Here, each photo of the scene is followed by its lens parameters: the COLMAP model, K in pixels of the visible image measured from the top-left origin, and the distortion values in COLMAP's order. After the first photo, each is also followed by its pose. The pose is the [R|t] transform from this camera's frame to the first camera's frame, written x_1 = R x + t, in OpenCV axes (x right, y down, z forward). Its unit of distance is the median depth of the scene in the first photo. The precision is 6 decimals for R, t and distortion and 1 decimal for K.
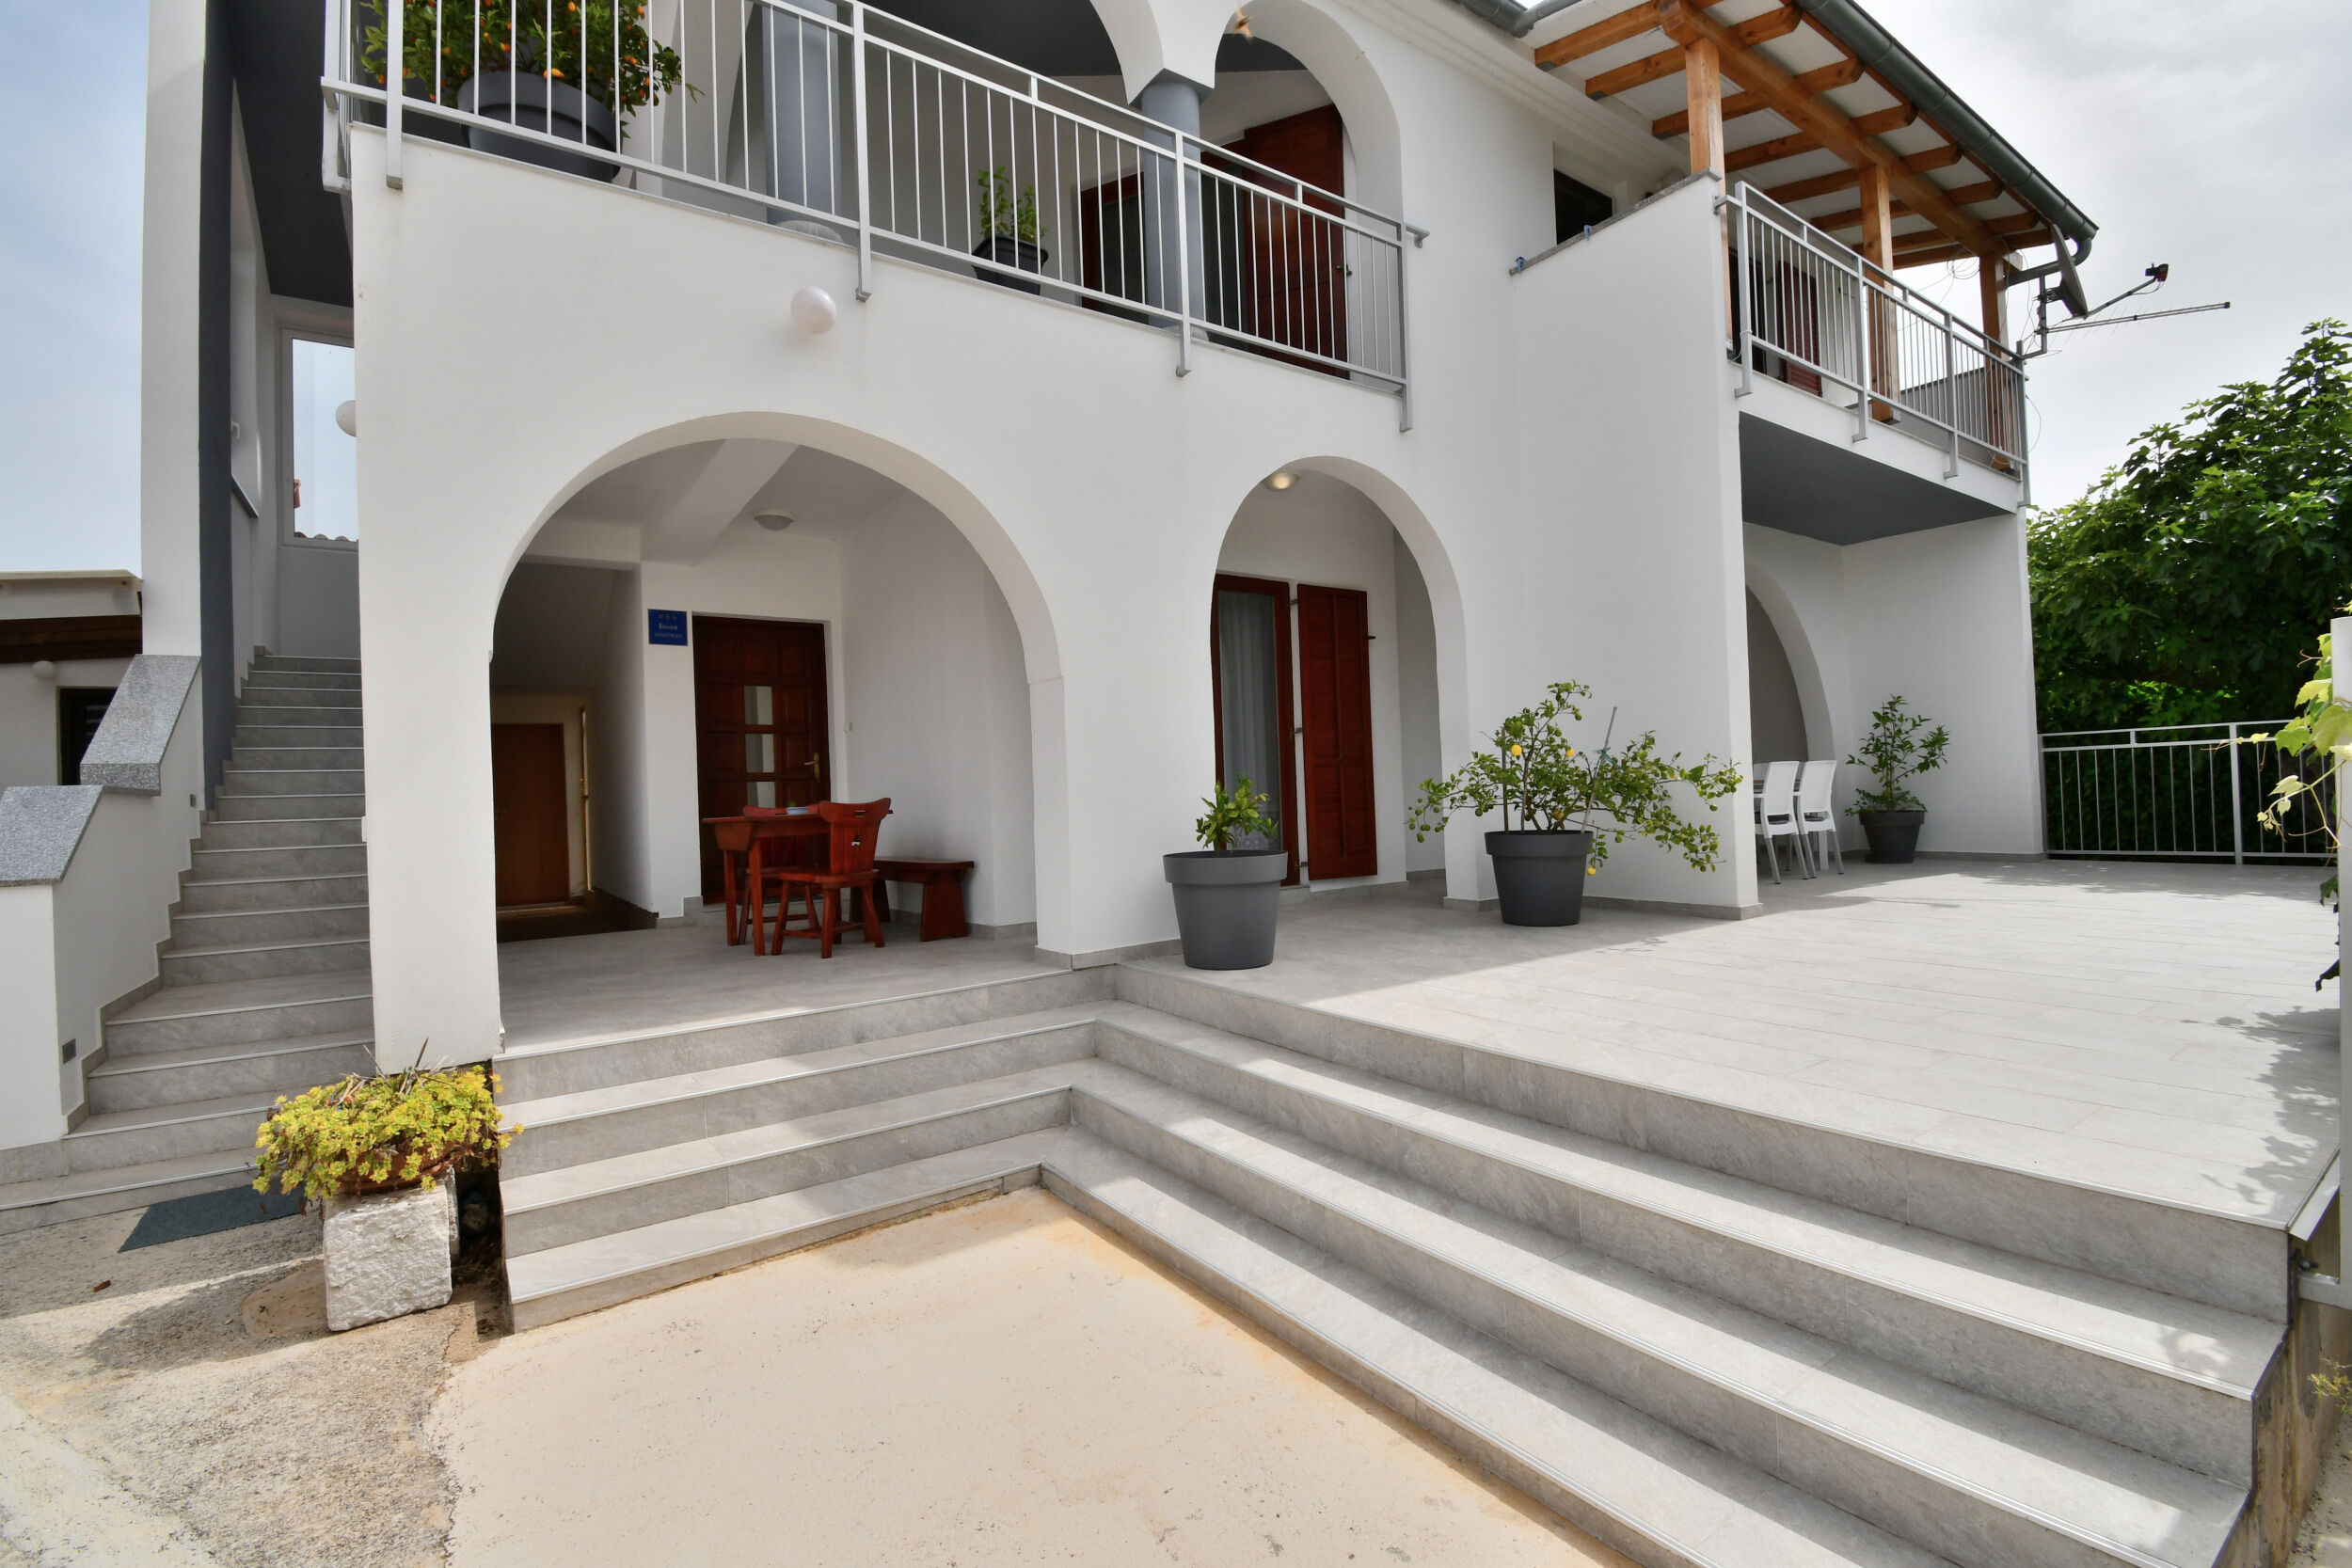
lens RADIAL K [[1055.0, 0, 1176.0], [0, 1055.0, 784.0], [0, 0, 1]] dist [-0.001607, -0.014996]
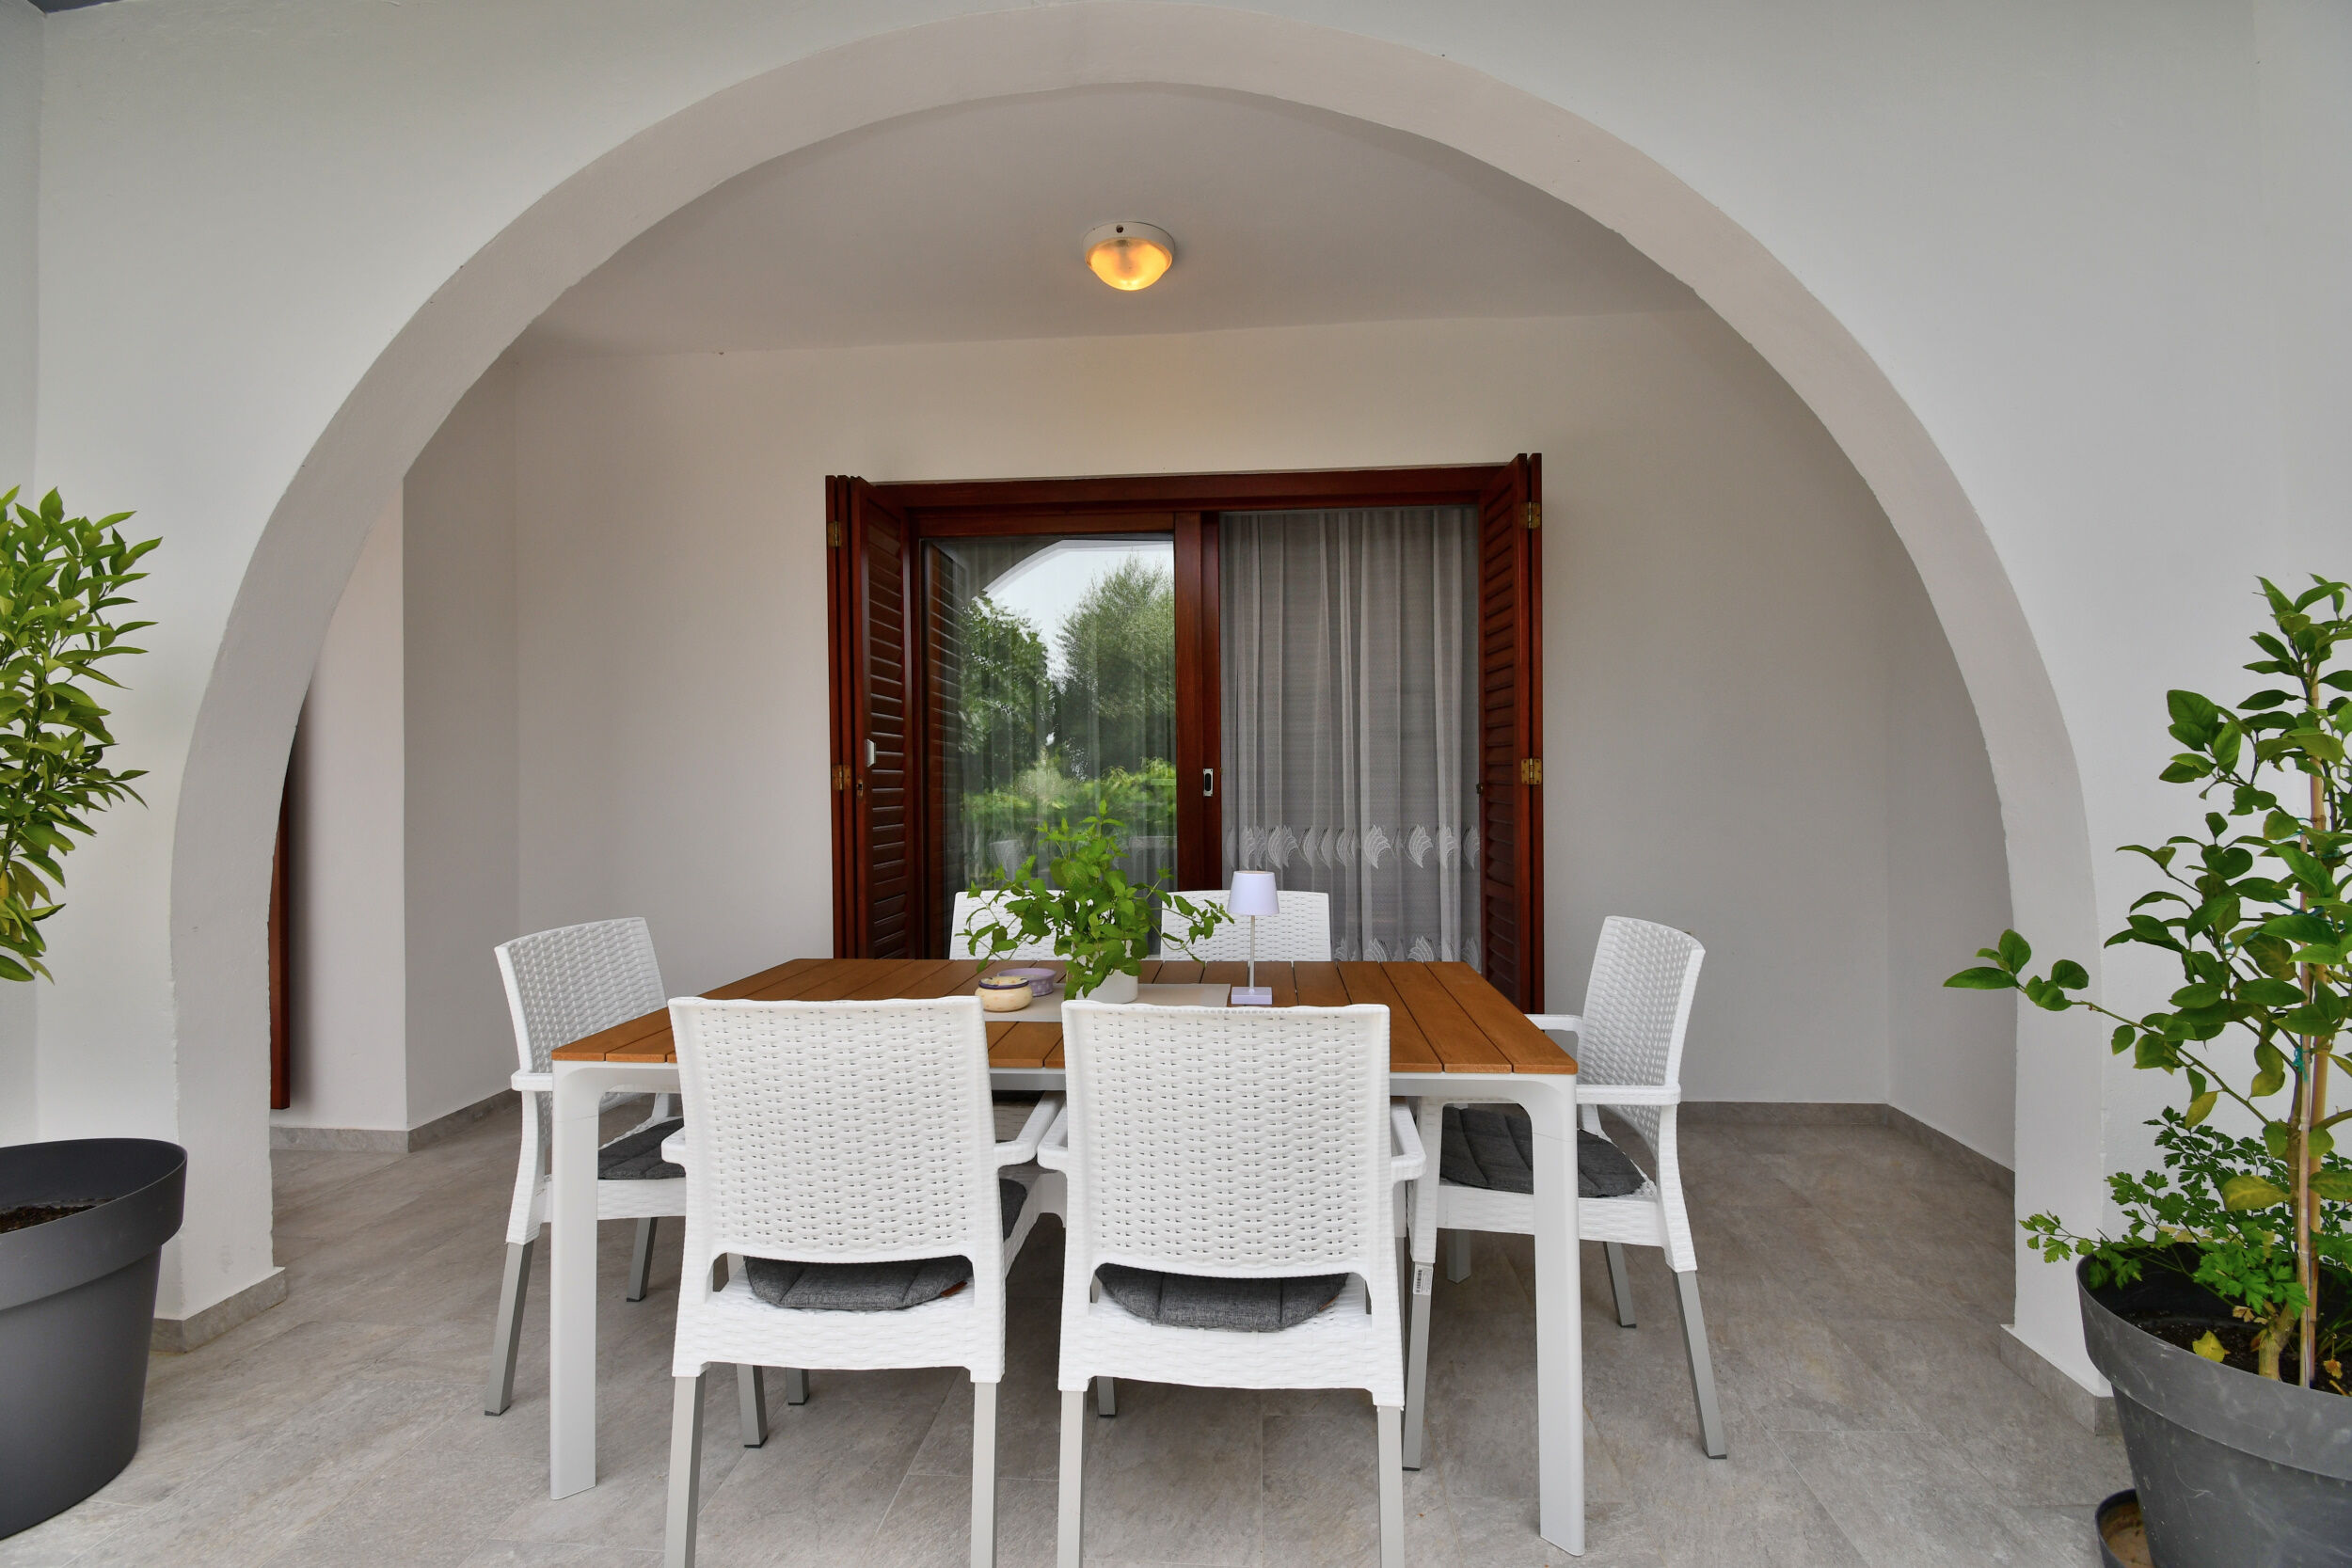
lens RADIAL K [[1033.0, 0, 1184.2], [0, 1033.0, 785.3], [0, 0, 1]] dist [0.015875, -0.022896]
pose [[0.769343, 0.027672, -0.638236, 0.703453], [-0.011152, 0.999491, 0.029891, -0.062066], [0.638738, -0.015879, 0.769260, 0.843792]]
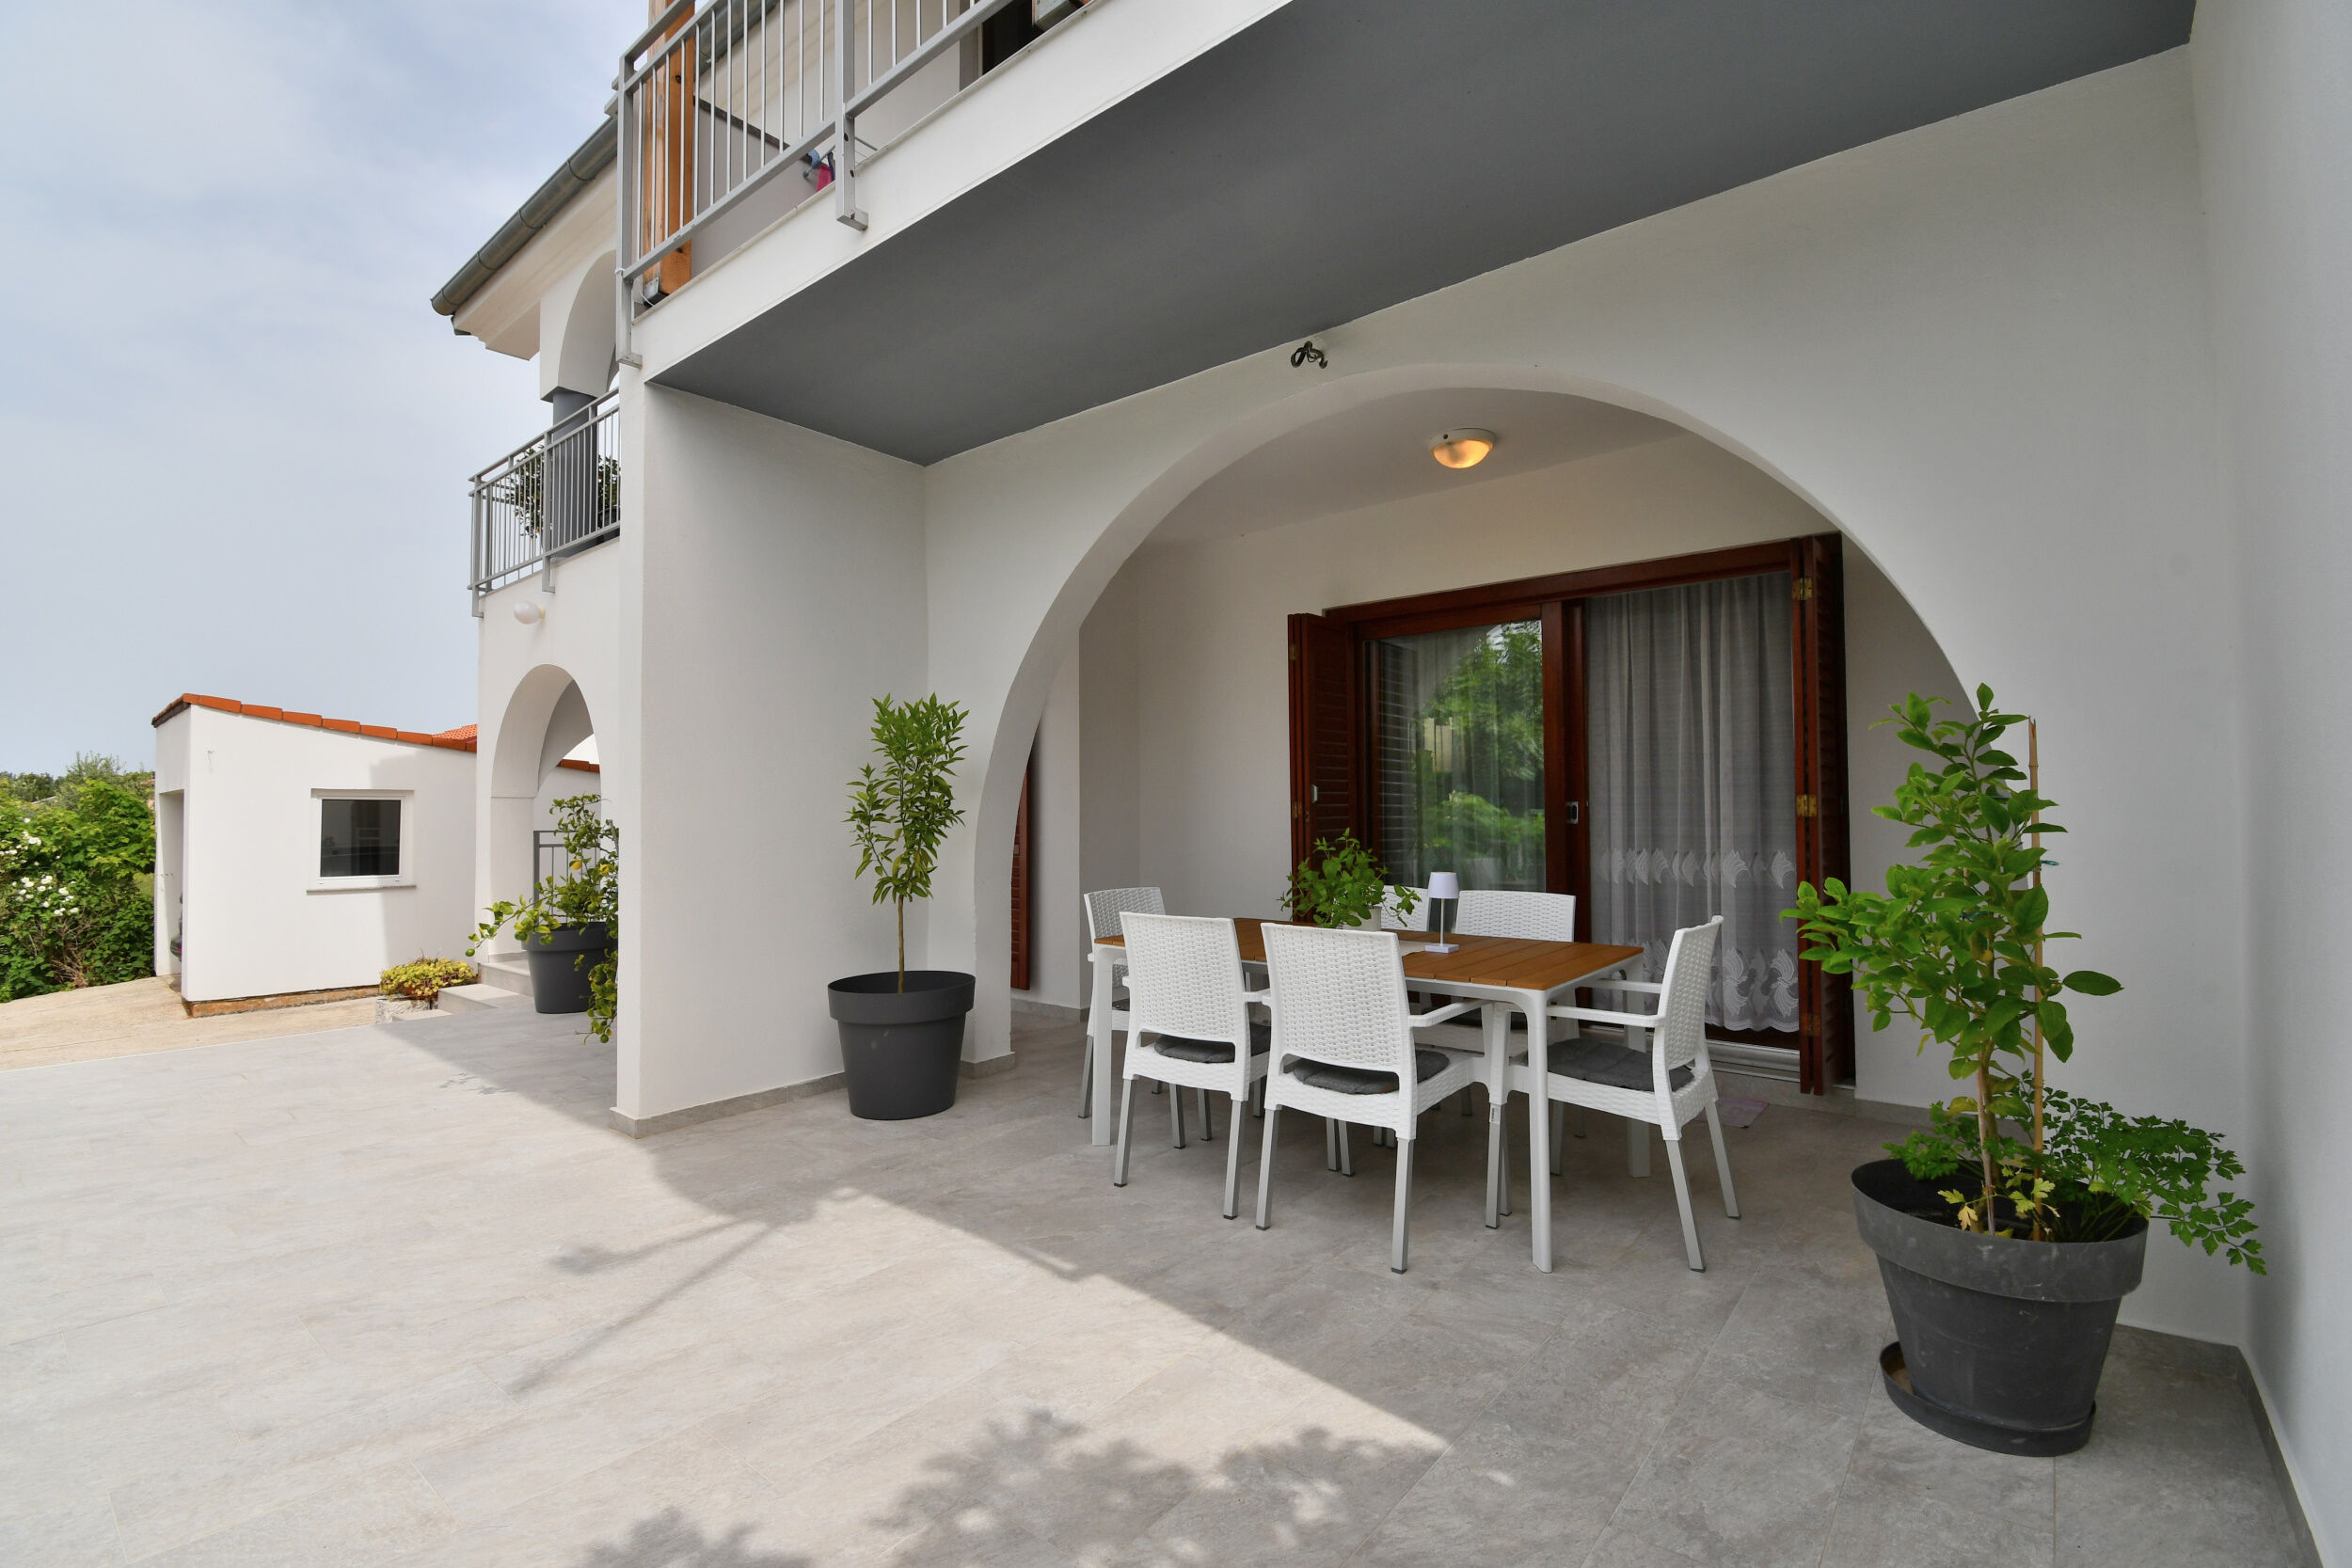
lens RADIAL K [[1033.0, 0, 1184.2], [0, 1033.0, 785.3], [0, 0, 1]] dist [0.015875, -0.022896]
pose [[0.268094, 0.008428, -0.963356, 0.926018], [0.009460, 0.999890, 0.011380, -0.074230], [0.963346, -0.012164, 0.267985, 0.838185]]
